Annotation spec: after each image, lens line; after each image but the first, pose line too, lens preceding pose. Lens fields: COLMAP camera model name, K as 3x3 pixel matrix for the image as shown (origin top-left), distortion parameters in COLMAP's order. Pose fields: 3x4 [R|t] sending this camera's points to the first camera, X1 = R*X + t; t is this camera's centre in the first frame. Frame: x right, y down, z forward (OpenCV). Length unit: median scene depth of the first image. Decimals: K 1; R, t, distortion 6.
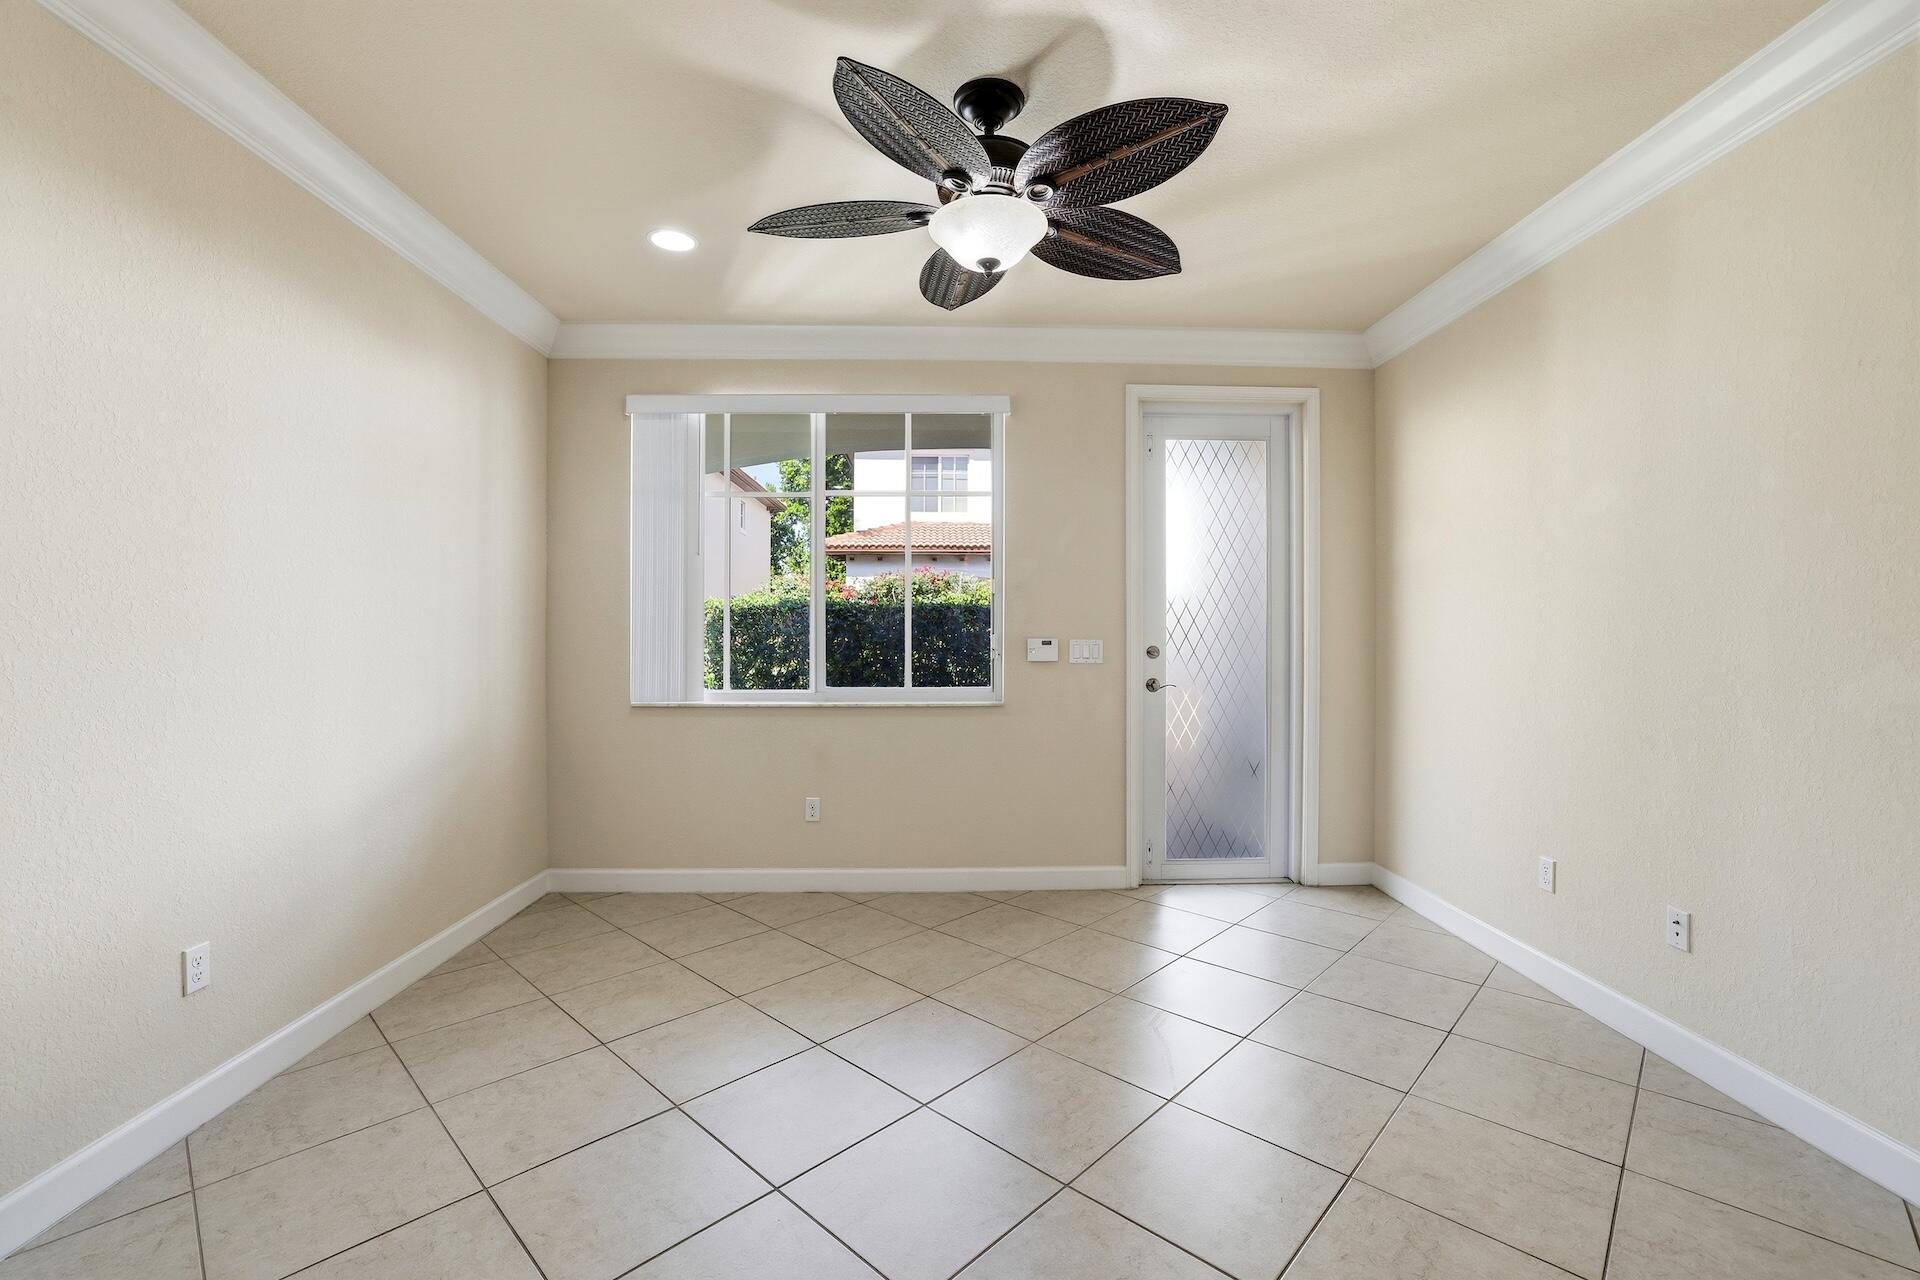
lens RADIAL K [[821.6, 0, 957.9], [0, 821.6, 629.1], [0, 0, 1]] dist [-0.032338, 0.000256]
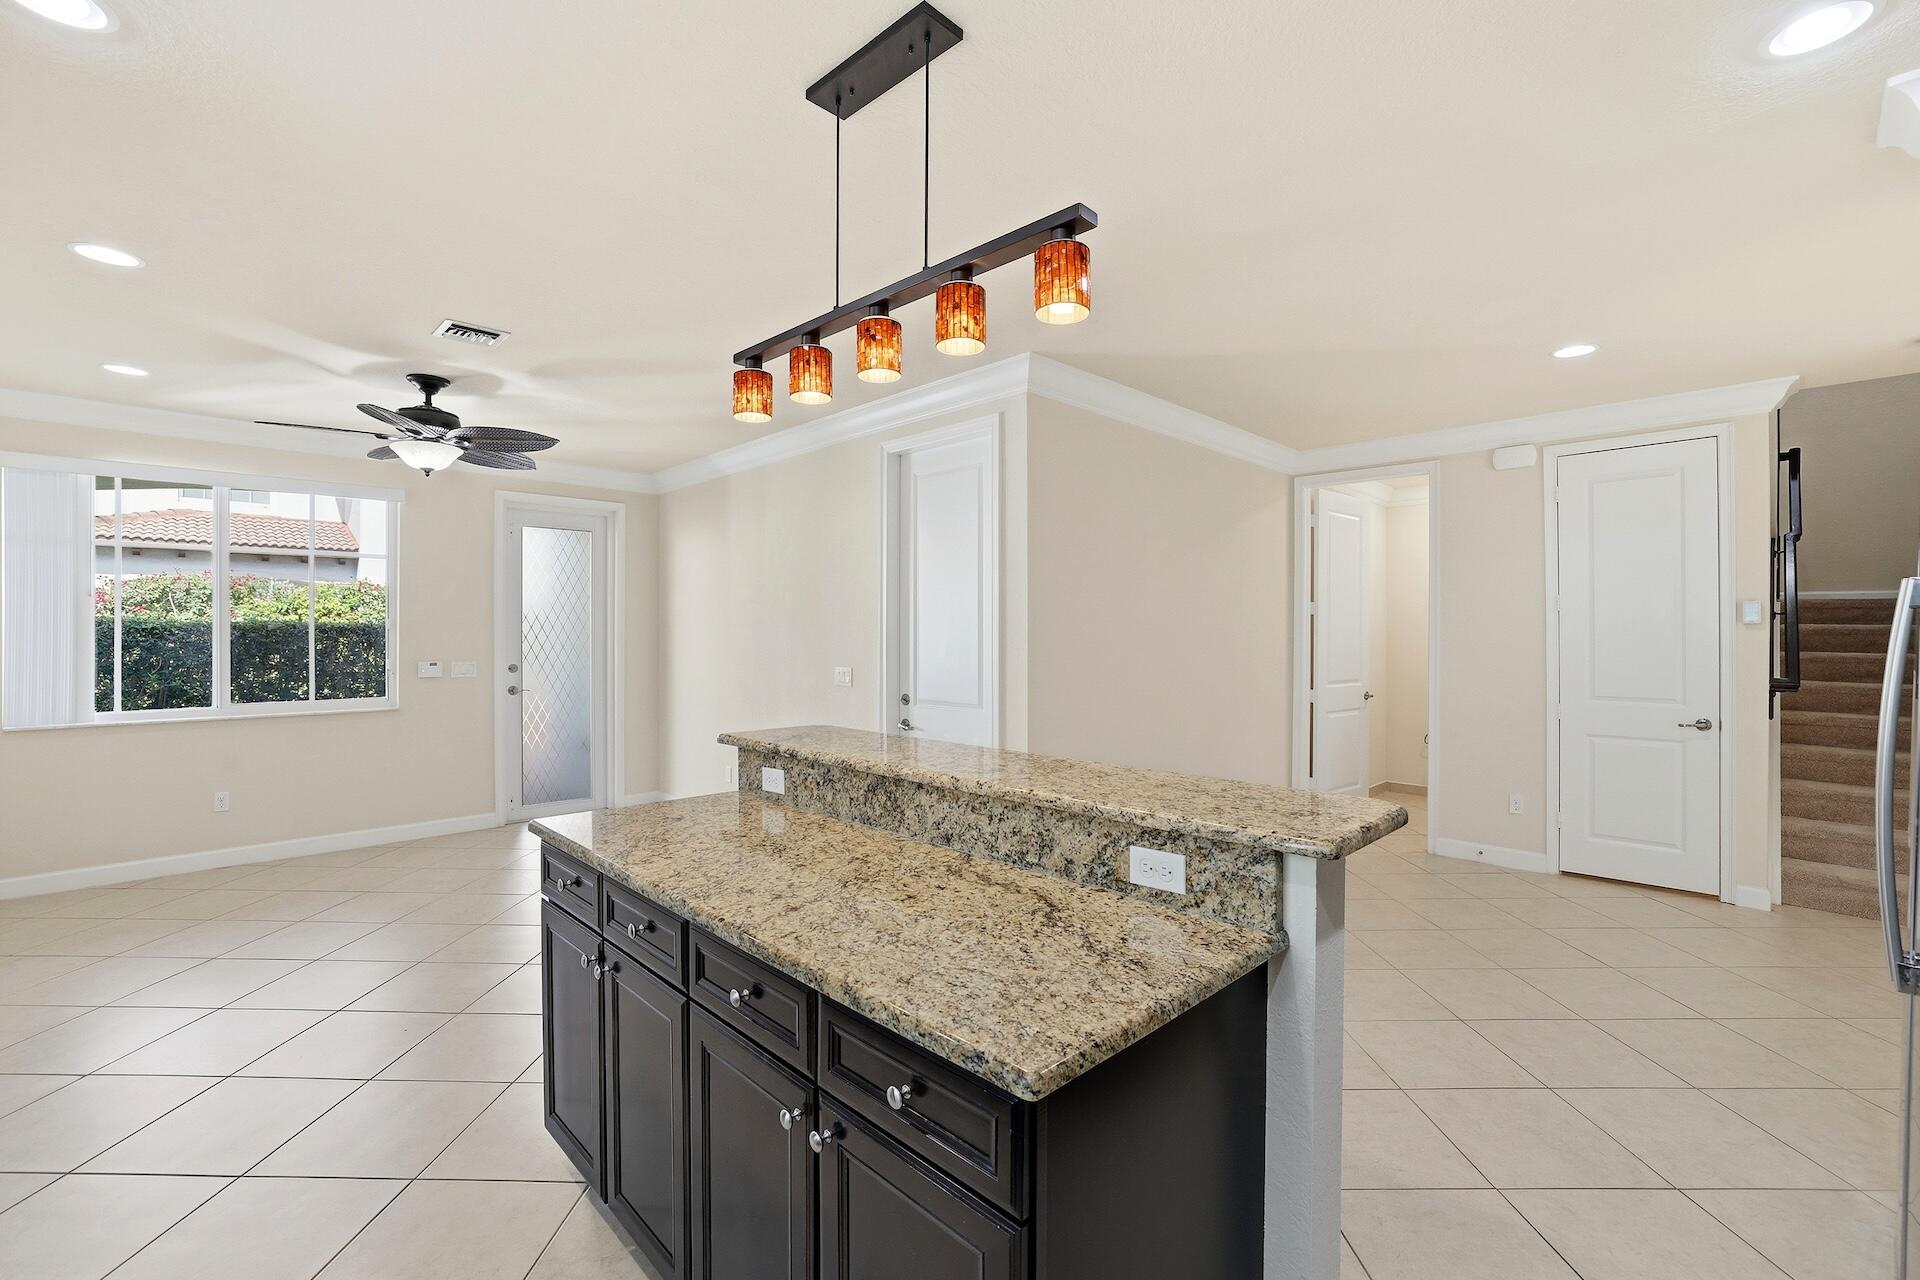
lens RADIAL K [[827.4, 0, 961.4], [0, 827.4, 638.0], [0, 0, 1]] dist [-0.032474, 0.000508]
pose [[0.729677, -0.005426, 0.683771, -0.189420], [-0.001051, 0.999958, 0.009057, -0.042065], [-0.683791, -0.007327, 0.729641, -0.656113]]
